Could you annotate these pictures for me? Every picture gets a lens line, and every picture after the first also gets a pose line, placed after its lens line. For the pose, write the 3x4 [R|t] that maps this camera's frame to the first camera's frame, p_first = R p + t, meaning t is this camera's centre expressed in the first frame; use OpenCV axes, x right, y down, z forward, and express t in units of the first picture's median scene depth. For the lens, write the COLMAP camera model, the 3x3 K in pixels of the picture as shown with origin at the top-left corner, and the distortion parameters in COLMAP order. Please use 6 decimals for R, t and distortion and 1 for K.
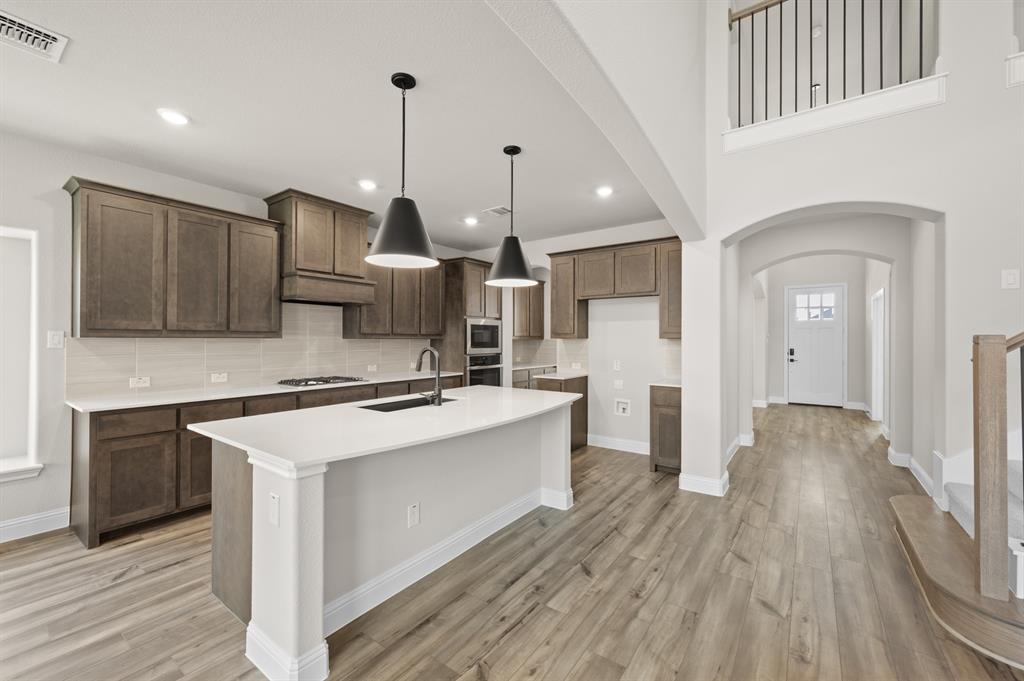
lens RADIAL K [[410.5, 0, 512.0], [0, 410.5, 340.5], [0, 0, 1]] dist [-0.001141, 0.000174]
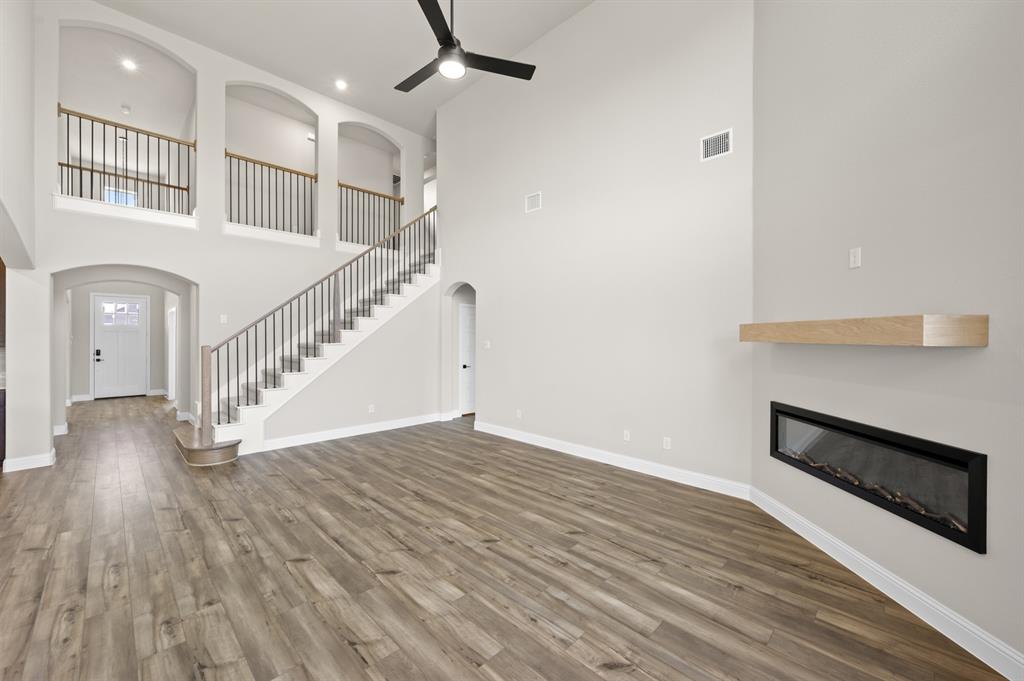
lens RADIAL K [[401.9, 0, 513.3], [0, 401.9, 336.0], [0, 0, 1]] dist [-0.000766, -0.000079]
pose [[0.150021, -0.000149, 0.988683, -0.529539], [0.000151, 1.000000, 0.000128, -0.040359], [-0.988683, 0.000130, 0.150021, -0.651211]]
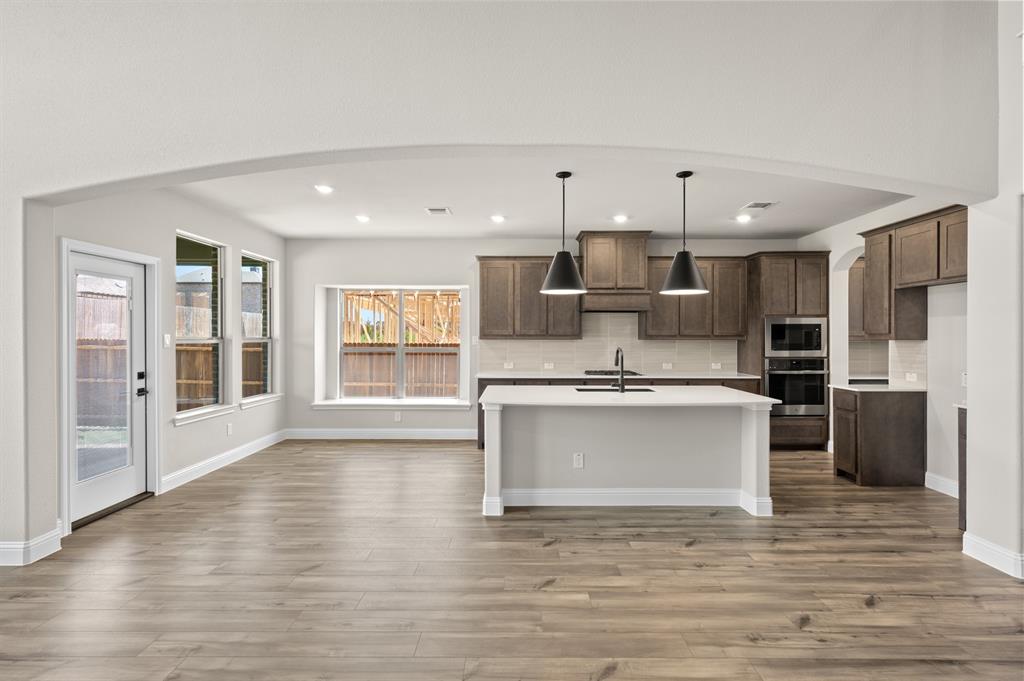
lens RADIAL K [[475.7, 0, 512.0], [0, 475.7, 340.5], [0, 0, 1]] dist [-0.000323, 0.000054]
pose [[0.578070, 0.003974, -0.815977, 0.617851], [-0.001950, 0.999992, 0.003489, -0.007494], [0.815985, -0.000426, 0.578073, -0.112954]]
